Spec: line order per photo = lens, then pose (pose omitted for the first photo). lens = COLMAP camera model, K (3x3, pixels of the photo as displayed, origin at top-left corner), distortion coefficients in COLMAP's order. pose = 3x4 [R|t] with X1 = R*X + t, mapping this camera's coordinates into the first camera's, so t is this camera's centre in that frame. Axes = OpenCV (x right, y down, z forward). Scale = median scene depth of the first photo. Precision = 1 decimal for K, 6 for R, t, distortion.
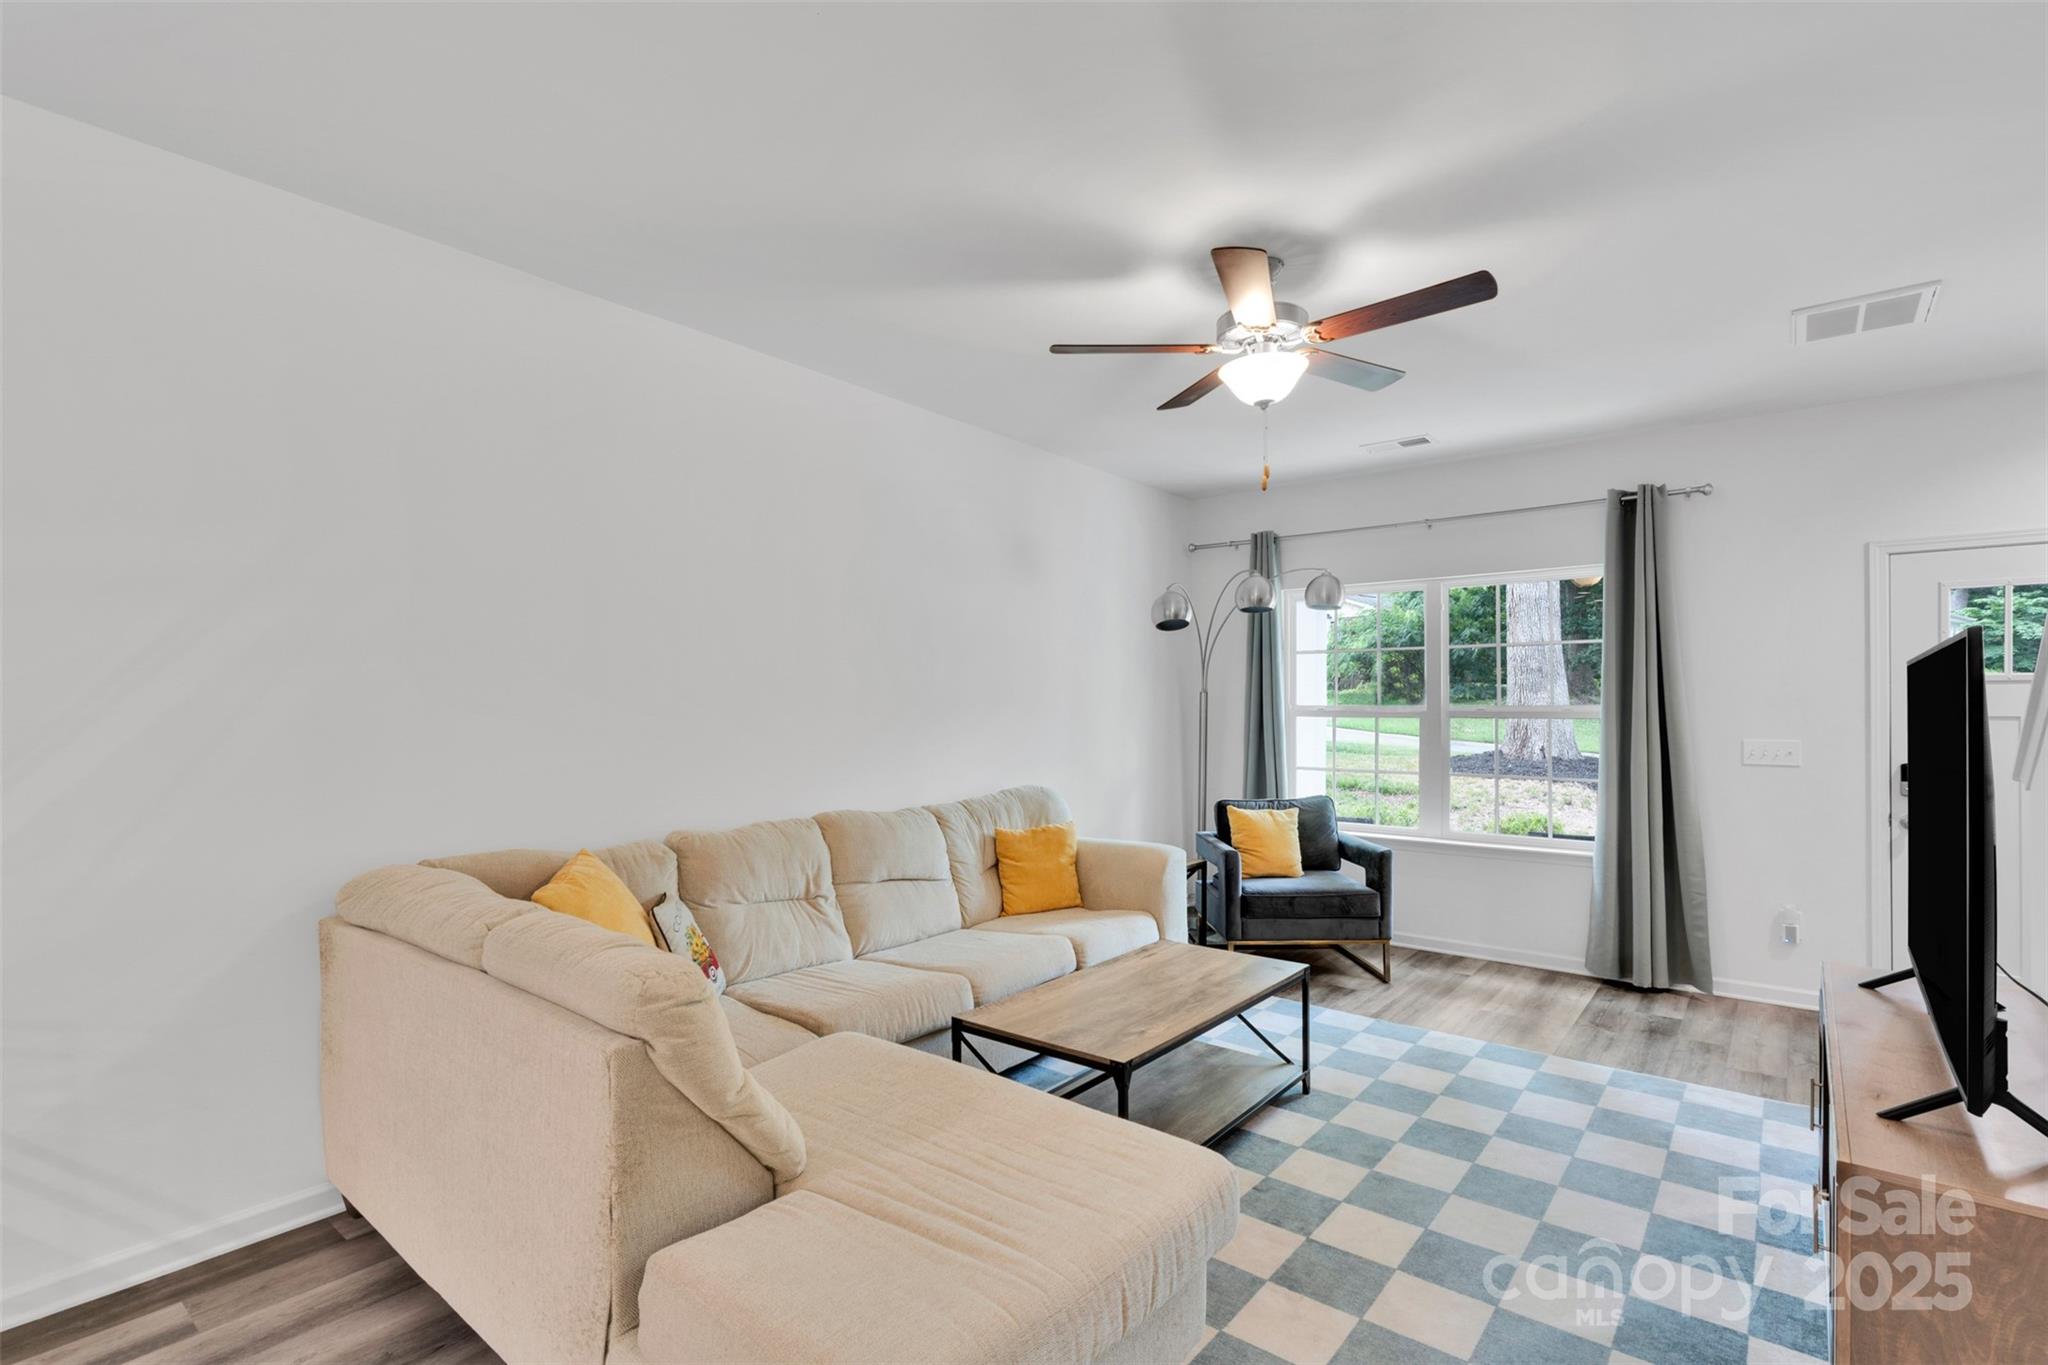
lens RADIAL K [[954.2, 0, 1038.2], [0, 954.2, 704.5], [0, 0, 1]] dist [0.009834, -0.003180]
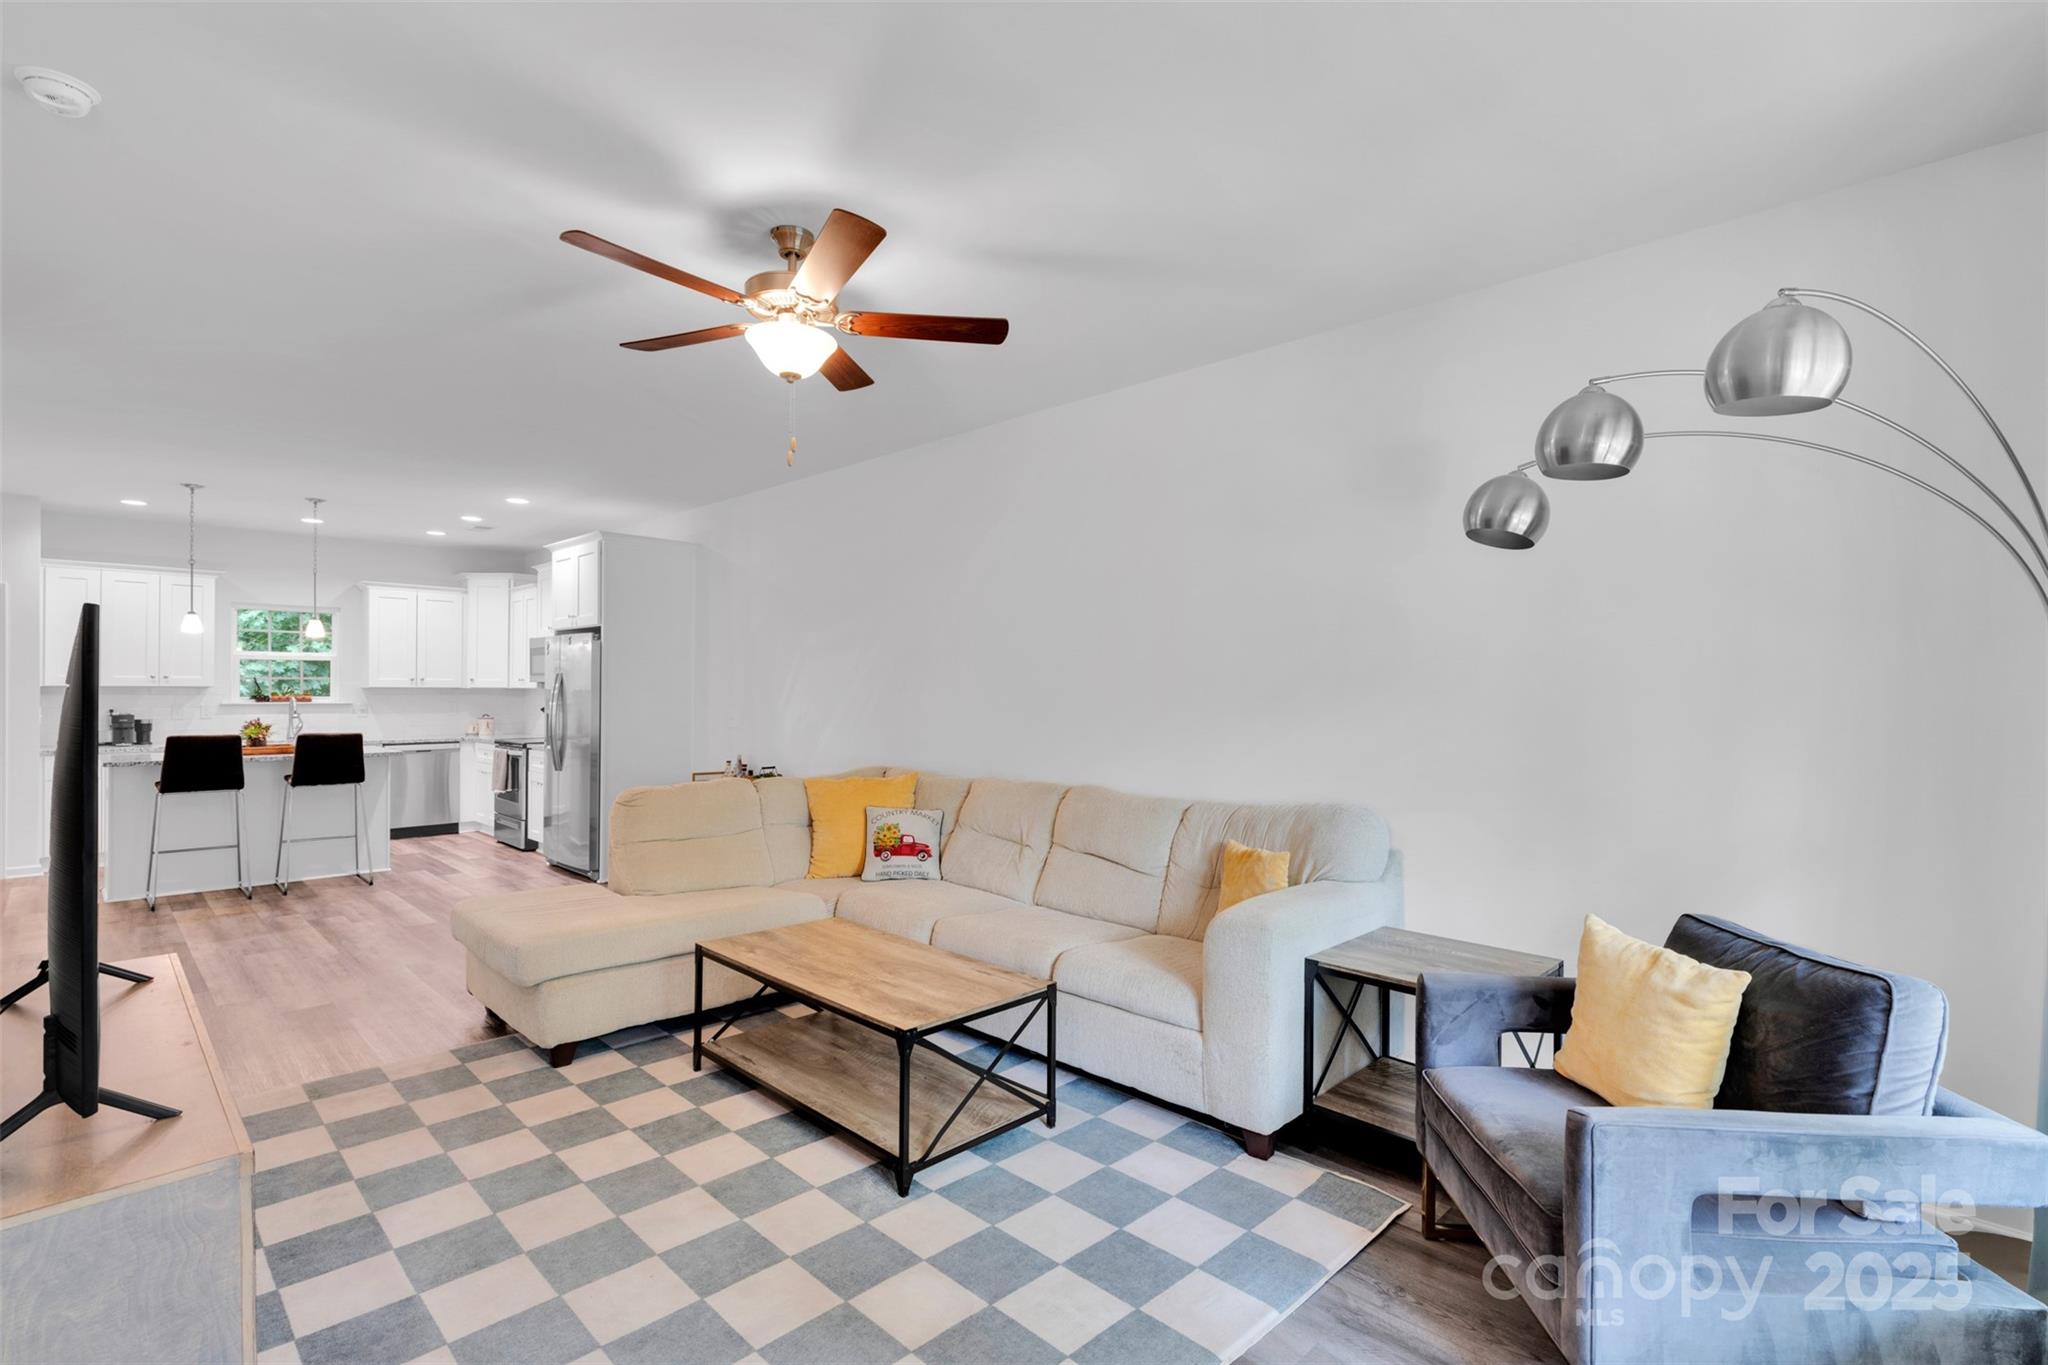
lens RADIAL K [[954.2, 0, 1021.8], [0, 954.2, 689.1], [0, 0, 1]] dist [0.009834, -0.003180]
pose [[-0.117590, 0.000450, -0.993062, 0.823750], [0.000008, 1.000000, 0.000452, -0.000642], [0.993062, 0.000045, -0.117590, 0.944005]]
